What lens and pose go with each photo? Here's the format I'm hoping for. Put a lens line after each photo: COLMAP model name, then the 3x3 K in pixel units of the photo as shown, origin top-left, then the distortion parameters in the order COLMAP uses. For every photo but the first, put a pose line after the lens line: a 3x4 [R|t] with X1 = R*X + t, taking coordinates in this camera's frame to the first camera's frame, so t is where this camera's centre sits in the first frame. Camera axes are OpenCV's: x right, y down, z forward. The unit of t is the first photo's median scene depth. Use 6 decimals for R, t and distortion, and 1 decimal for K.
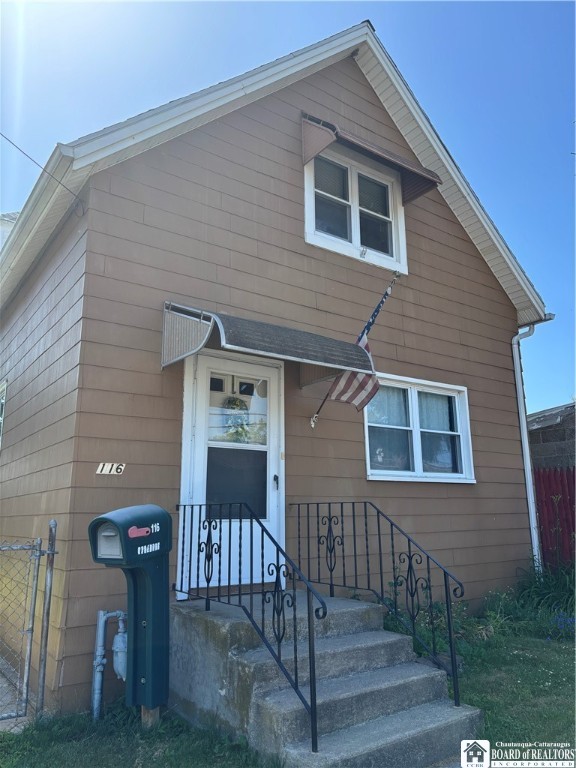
lens RADIAL K [[578.0, 0, 288.7], [0, 578.0, 380.4], [0, 0, 1]] dist [0.051026, -0.054767]
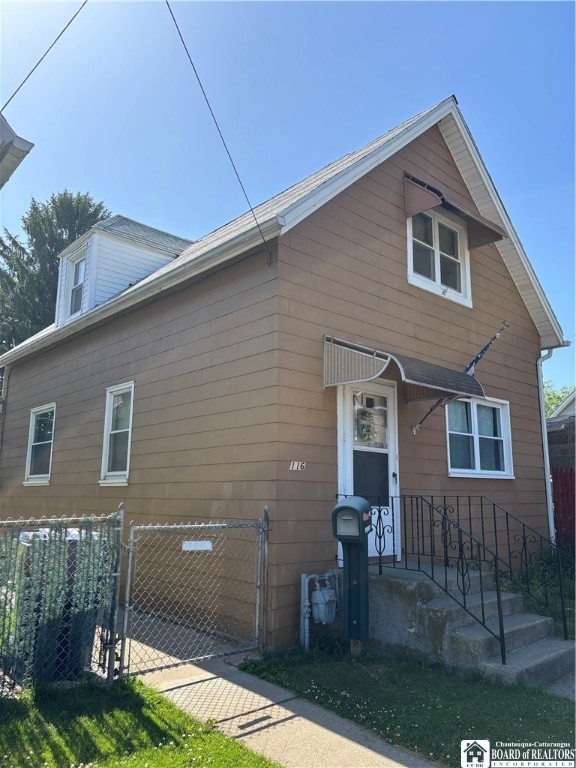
lens RADIAL K [[578.0, 0, 283.7], [0, 578.0, 383.1], [0, 0, 1]] dist [0.051026, -0.054767]
pose [[0.993523, 0.039921, 0.106383, -0.398986], [-0.043992, 0.998376, 0.036200, -0.066406], [-0.104765, -0.040646, 0.993666, -0.228947]]
